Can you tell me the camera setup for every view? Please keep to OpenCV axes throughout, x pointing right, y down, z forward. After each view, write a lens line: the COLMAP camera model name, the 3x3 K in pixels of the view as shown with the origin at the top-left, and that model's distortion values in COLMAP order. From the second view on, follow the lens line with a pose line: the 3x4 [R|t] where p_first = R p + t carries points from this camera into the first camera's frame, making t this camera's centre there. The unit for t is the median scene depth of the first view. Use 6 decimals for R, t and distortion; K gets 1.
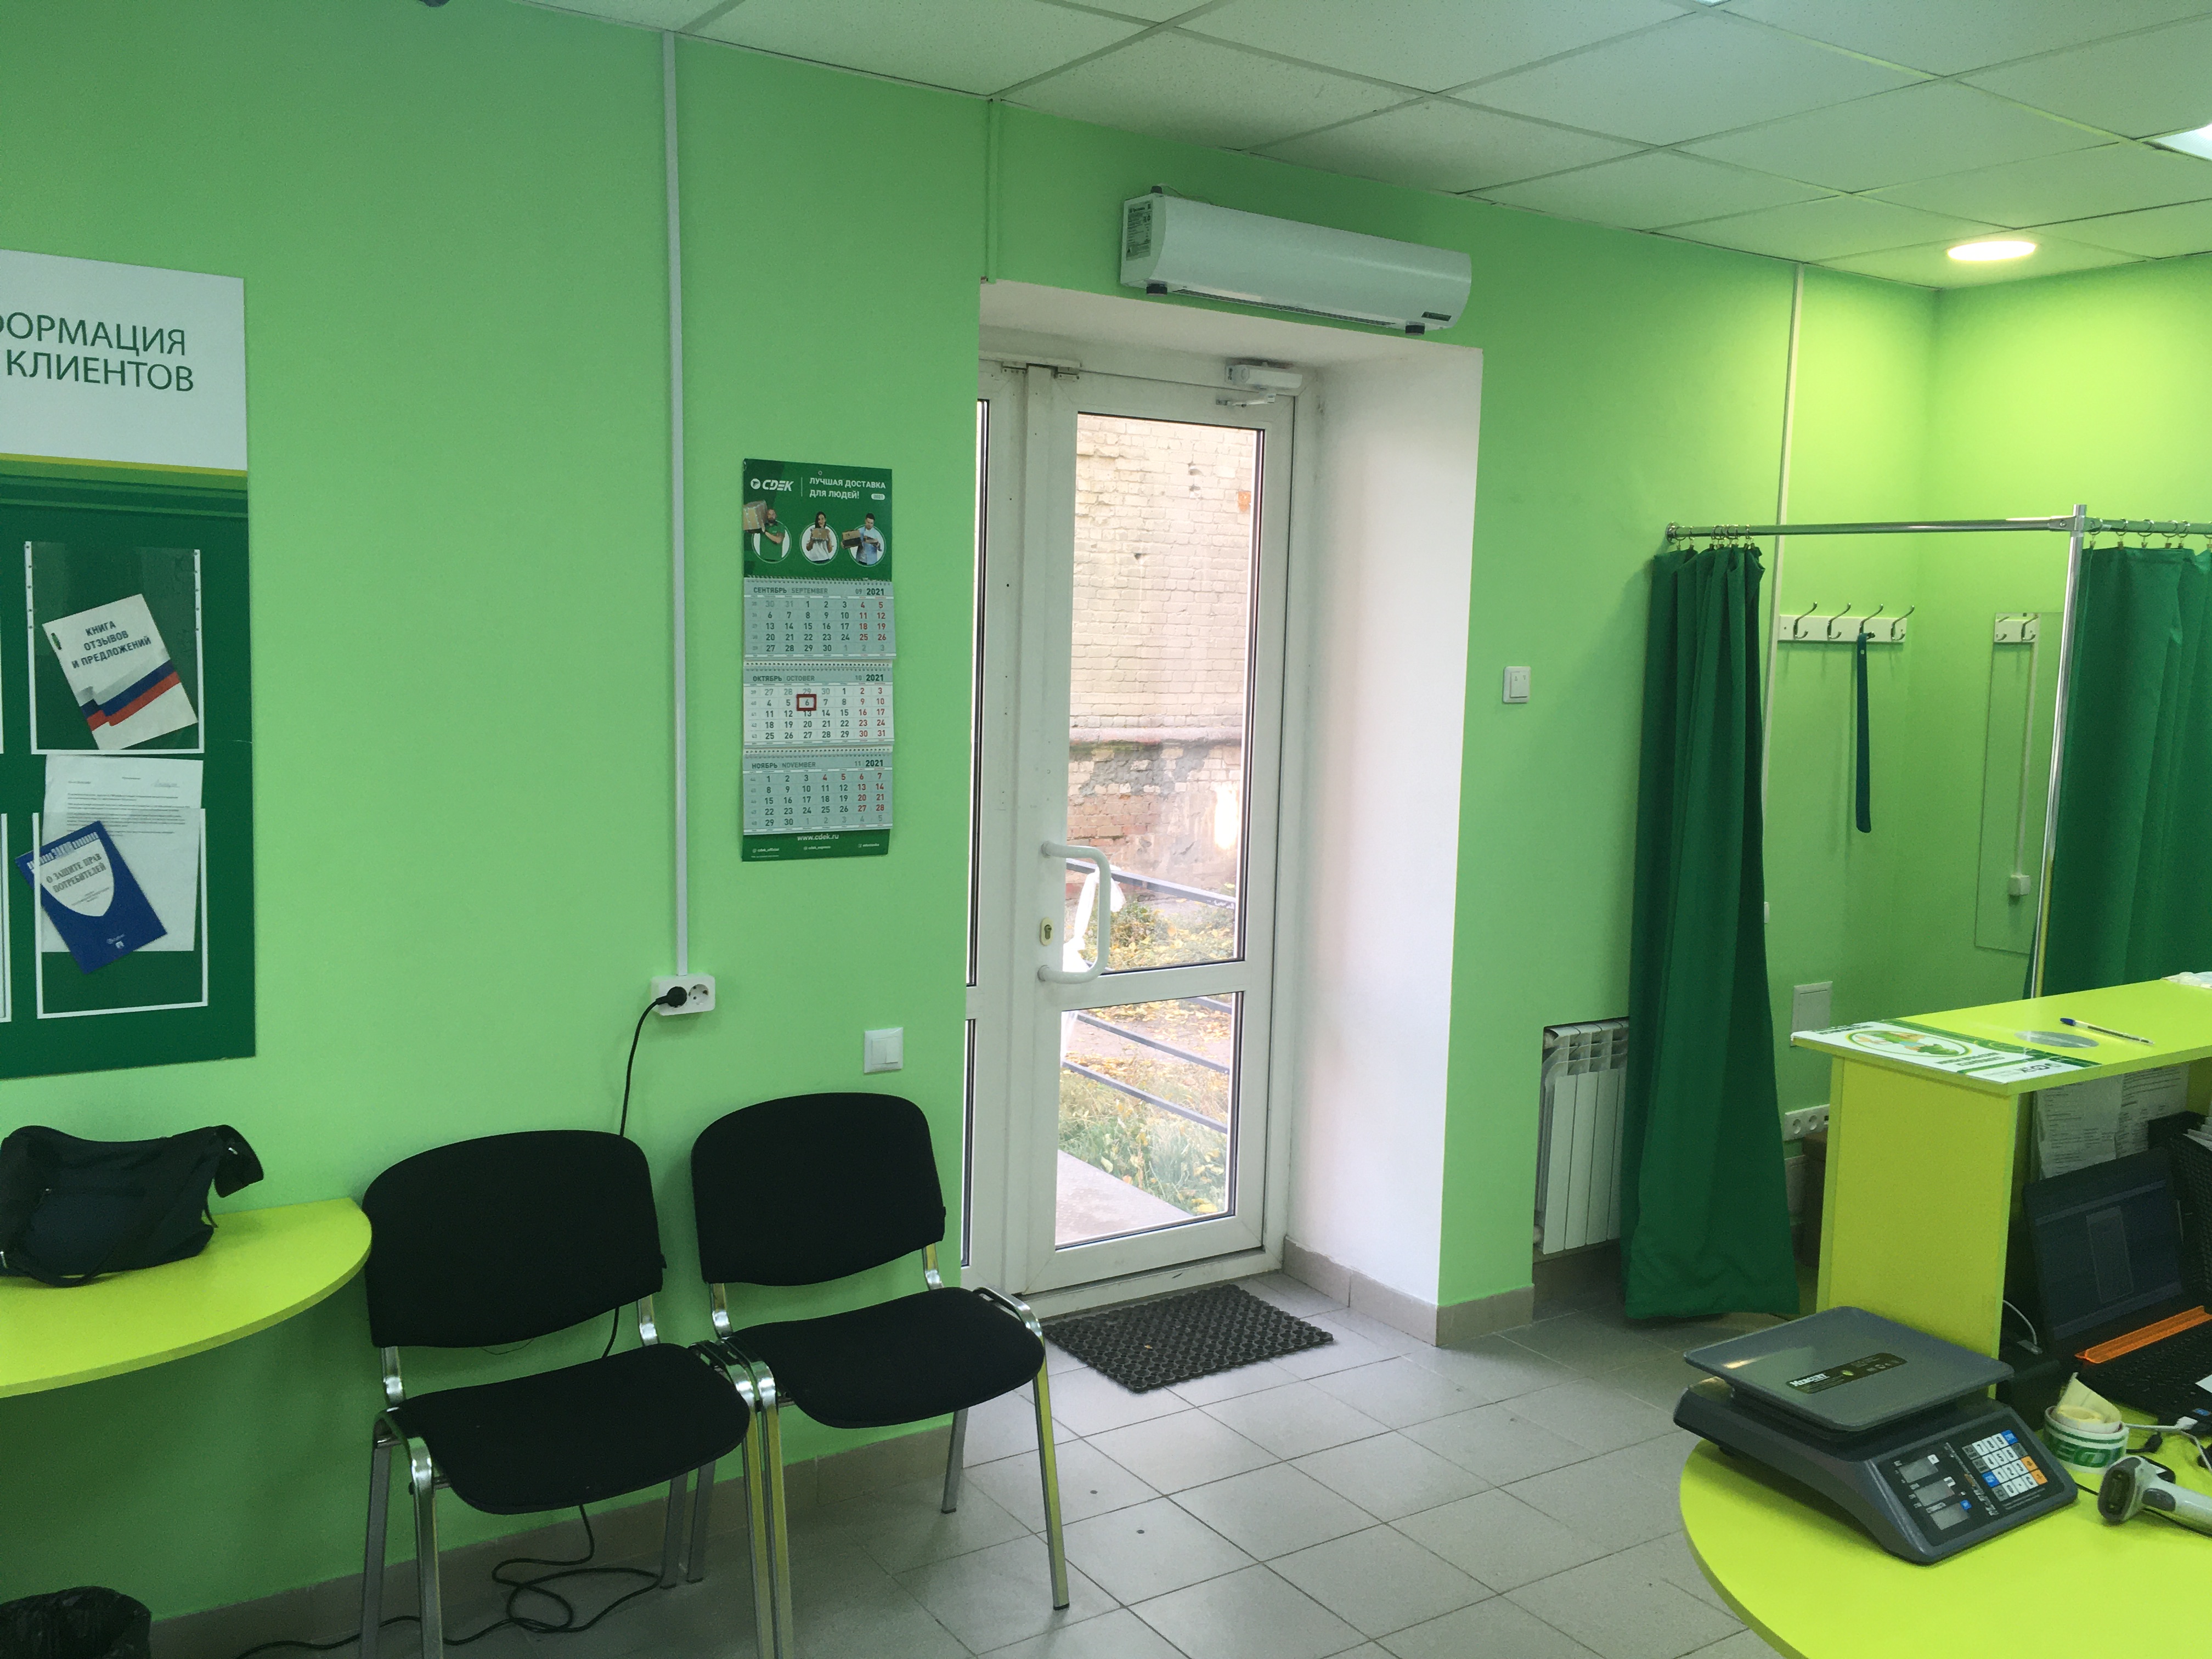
lens RADIAL K [[1894.4, 0, 1092.5], [0, 1894.4, 828.5], [0, 0, 1]] dist [0.070599, -0.059406]
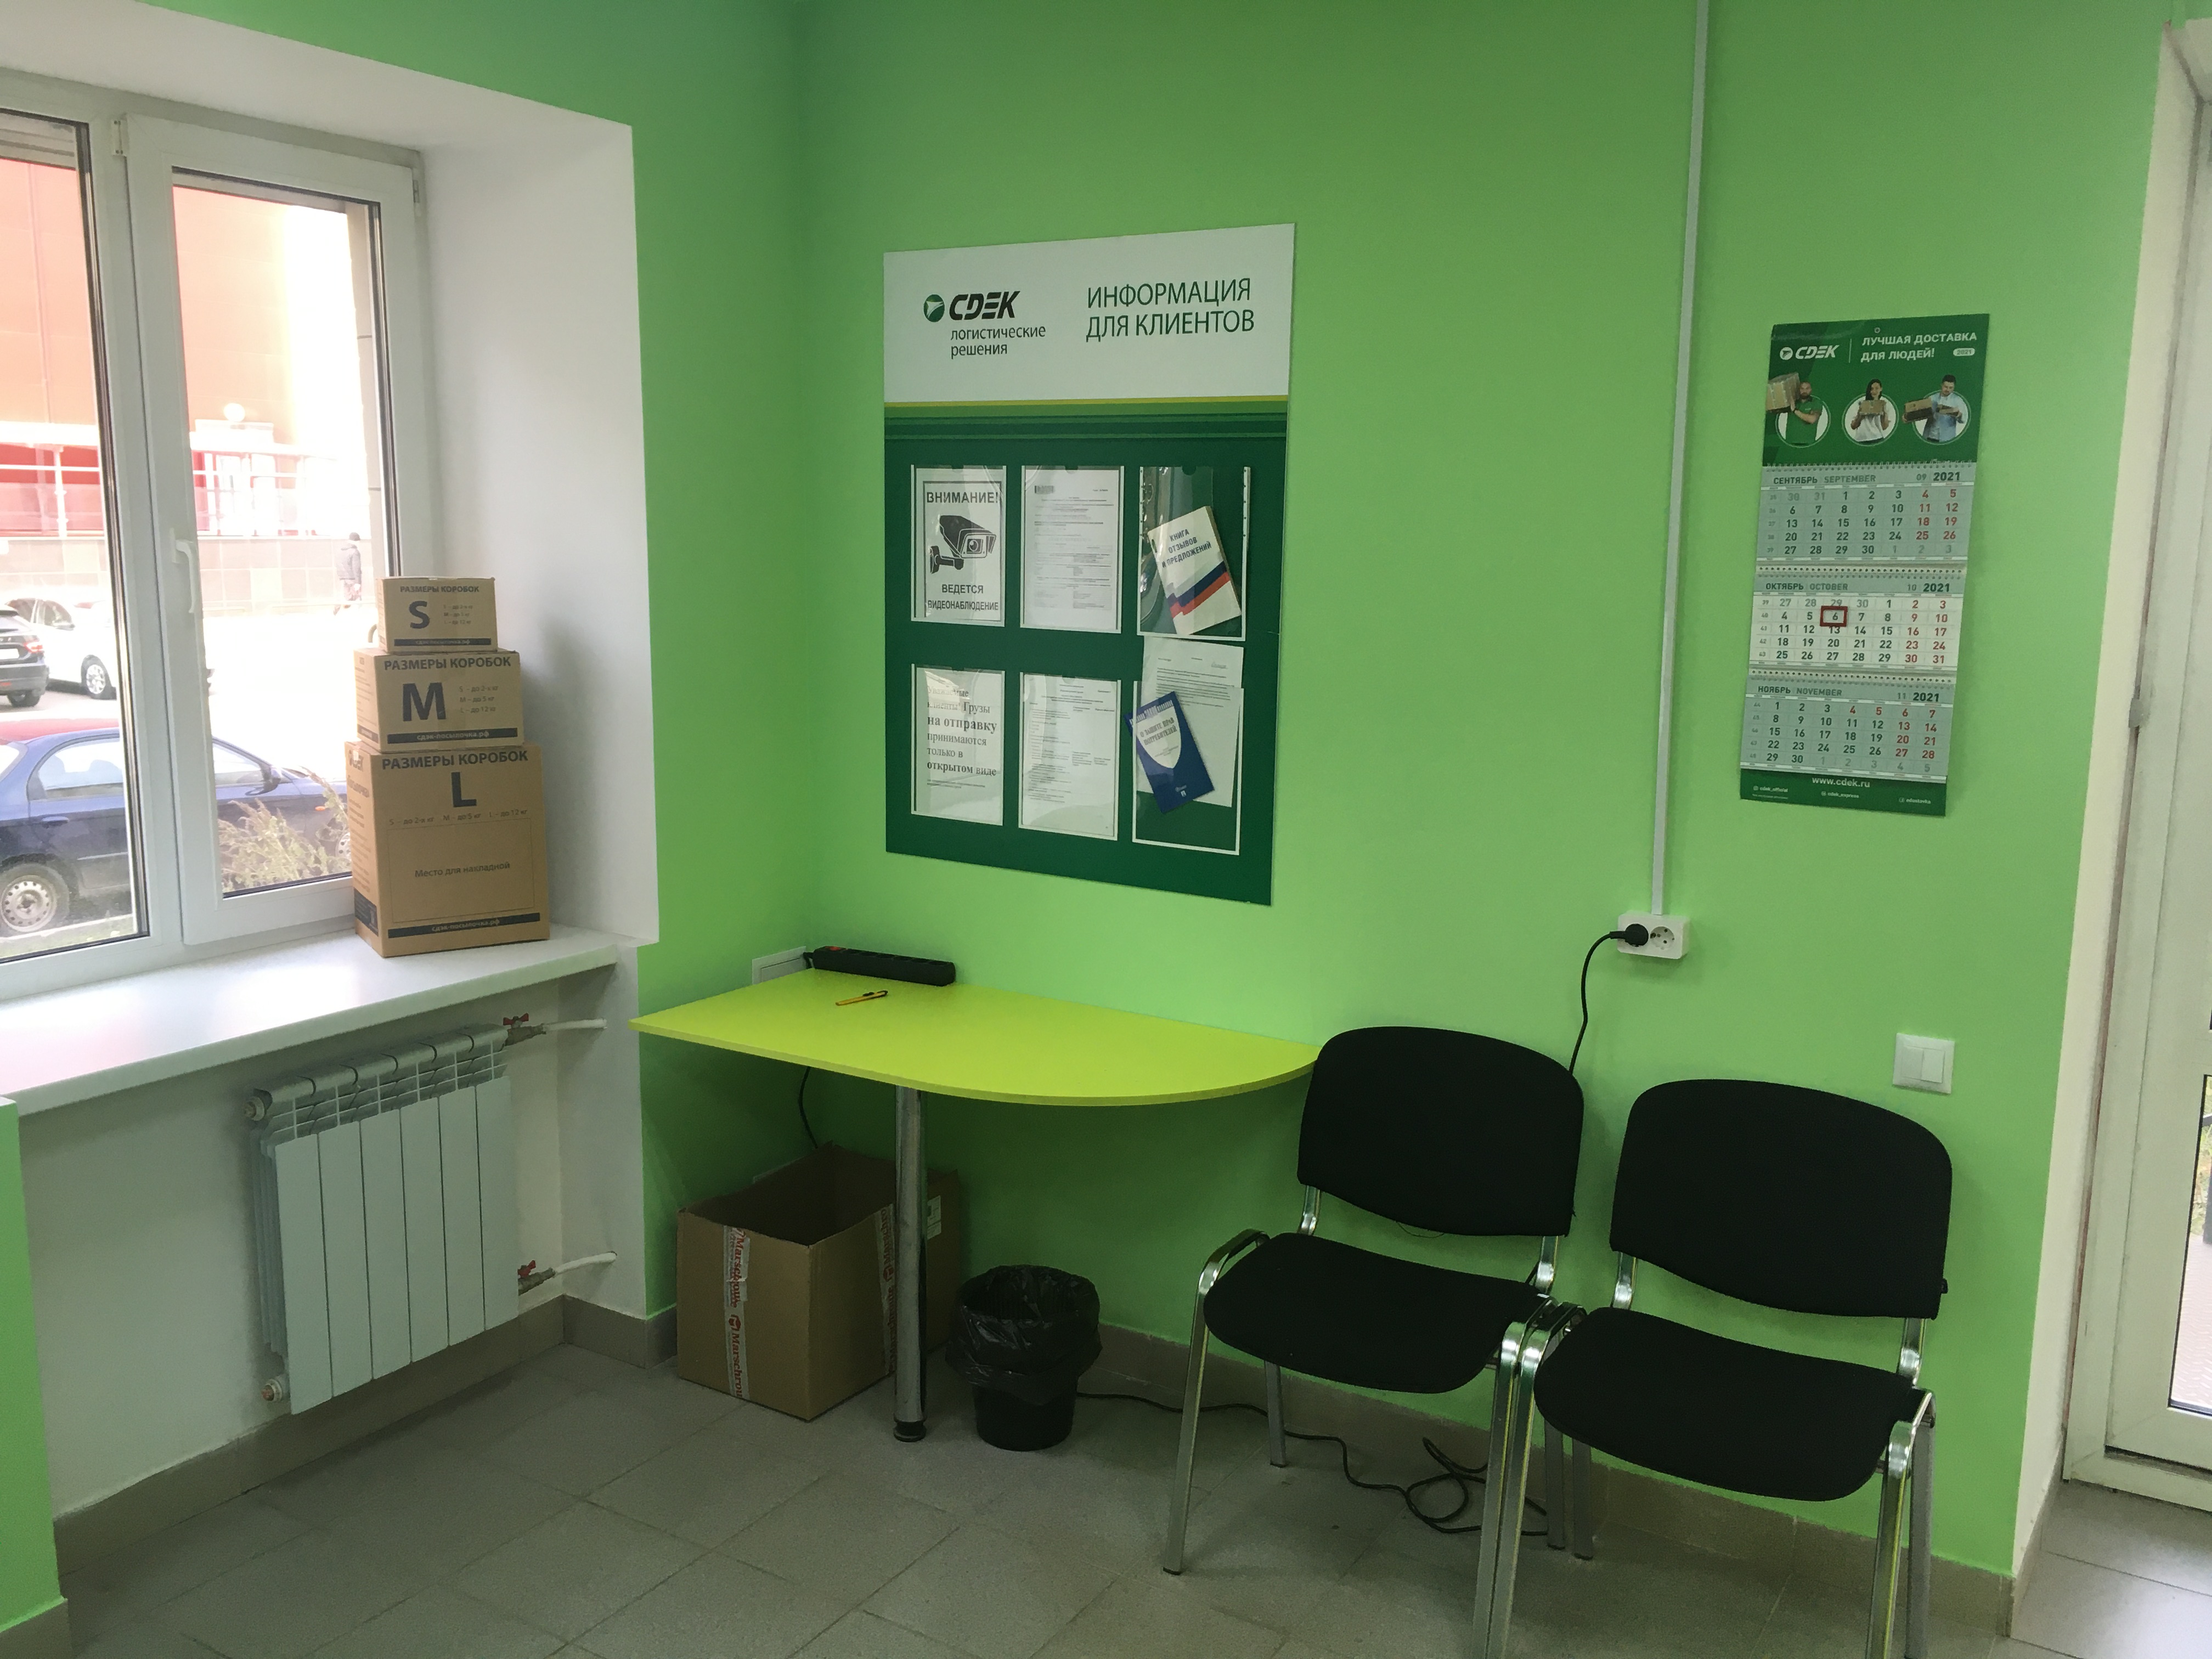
lens RADIAL K [[1894.4, 0, 1096.3], [0, 1894.4, 831.6], [0, 0, 1]] dist [0.070599, -0.059406]
pose [[0.408602, 0.128073, -0.903682, 0.495844], [-0.098236, 0.990525, 0.095963, -0.022932], [0.907411, 0.049564, 0.417312, 0.380767]]
